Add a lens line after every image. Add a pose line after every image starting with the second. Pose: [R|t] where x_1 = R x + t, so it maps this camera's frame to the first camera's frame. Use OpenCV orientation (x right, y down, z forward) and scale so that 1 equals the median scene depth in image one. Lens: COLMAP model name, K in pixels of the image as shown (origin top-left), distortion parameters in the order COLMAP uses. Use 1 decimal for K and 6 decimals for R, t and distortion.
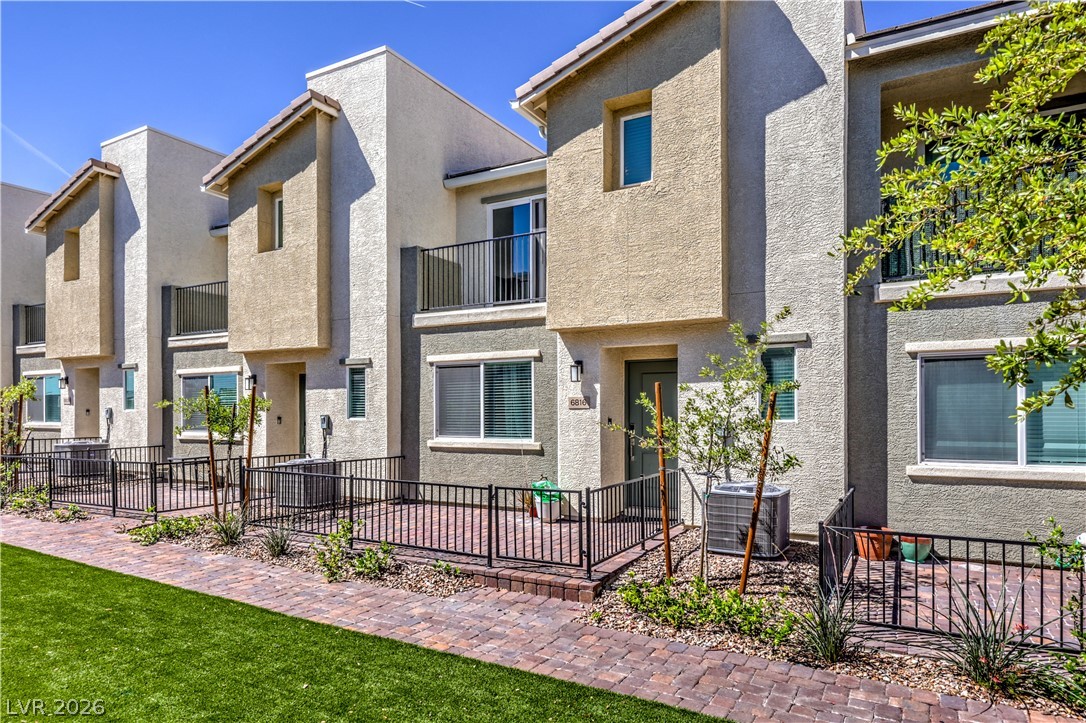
lens RADIAL K [[668.1, 0, 545.3], [0, 668.1, 402.9], [0, 0, 1]] dist [-0.000848, 0.000131]
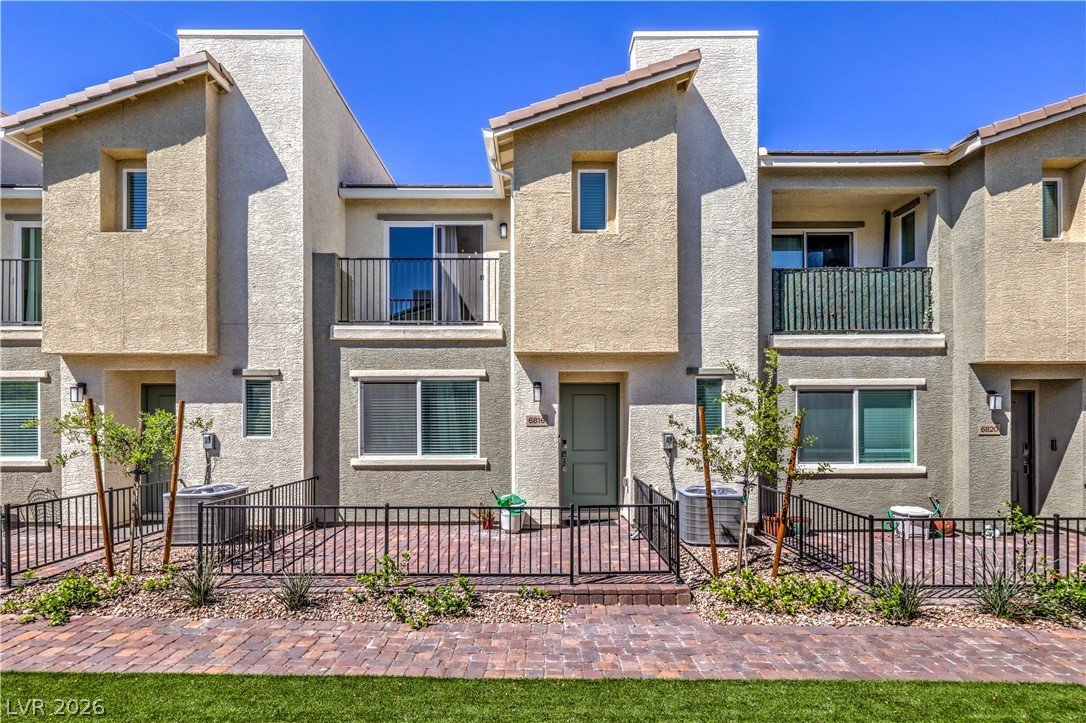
lens RADIAL K [[559.4, 0, 543.4], [0, 559.4, 412.2], [0, 0, 1]] dist [-0.001770, -0.000796]
pose [[0.865319, 0.006828, 0.501175, -0.355795], [-0.005513, 0.999976, -0.004105, -0.009414], [-0.501191, 0.000789, 0.865336, 0.181221]]
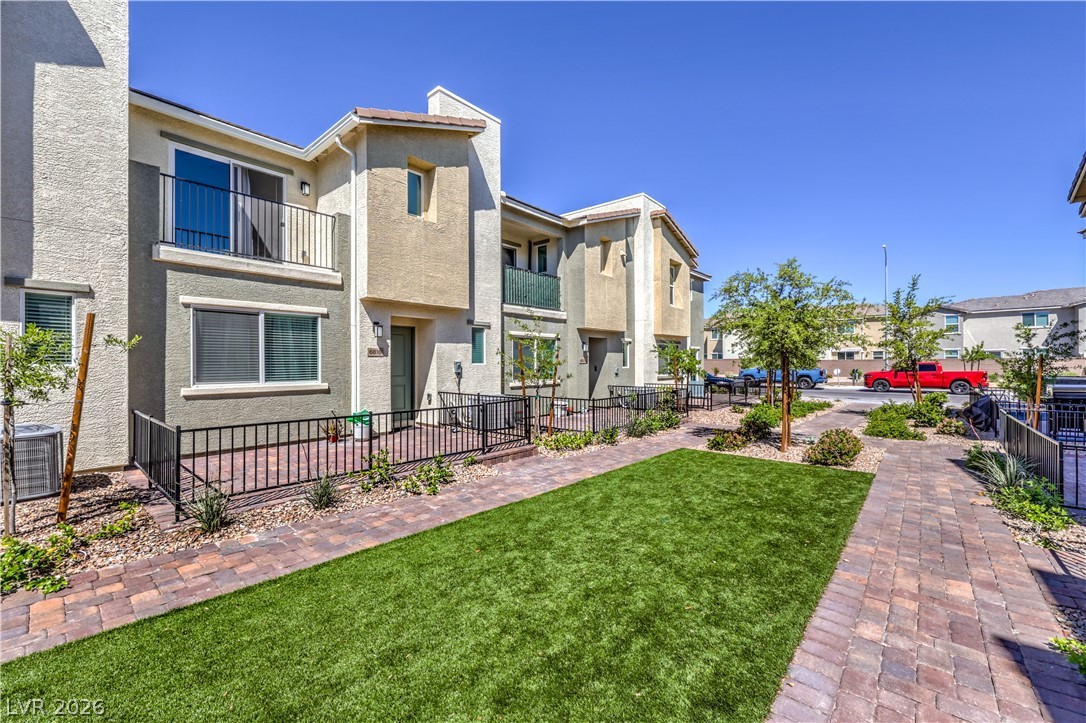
lens RADIAL K [[433.2, 0, 539.6], [0, 433.2, 357.4], [0, 0, 1]] dist [-0.003668, 0.000382]
pose [[0.202199, 0.016769, 0.979201, -0.685267], [-0.007321, 0.999851, -0.015611, 0.019945], [-0.979317, -0.004012, 0.202291, 0.427076]]
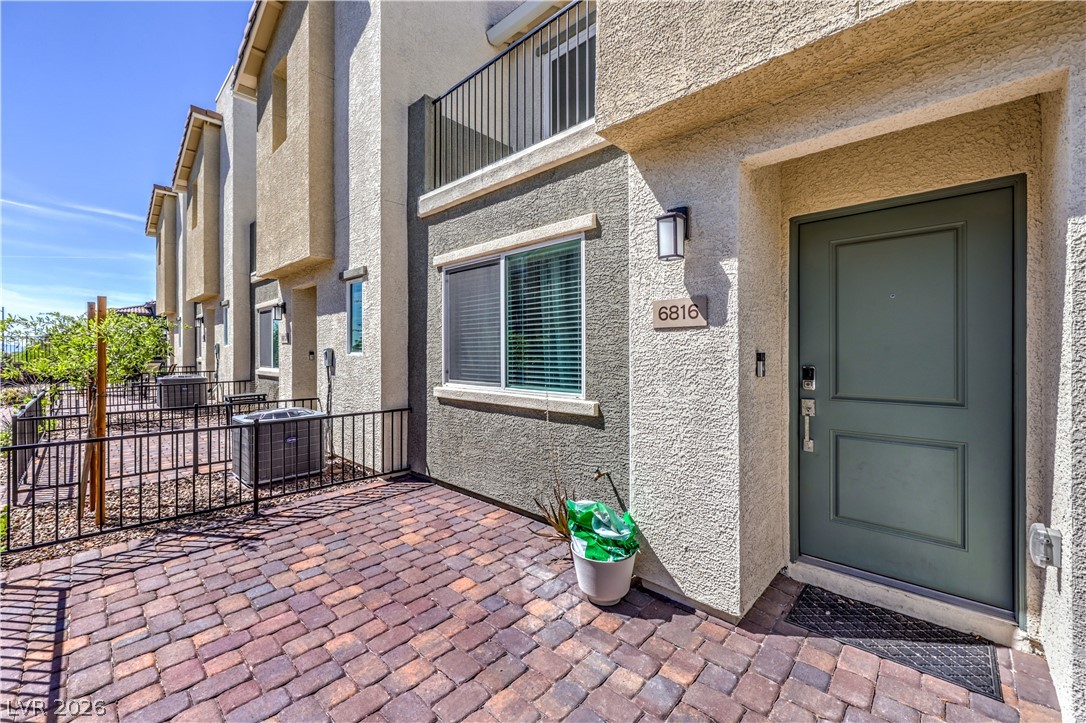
lens RADIAL K [[440.7, 0, 543.3], [0, 440.7, 350.9], [0, 0, 1]] dist [-0.000829, -0.000048]
pose [[0.970076, 0.000609, -0.242801, 0.031490], [0.002001, 0.999943, 0.010500, 0.017481], [0.242794, -0.010672, 0.970019, 0.643070]]
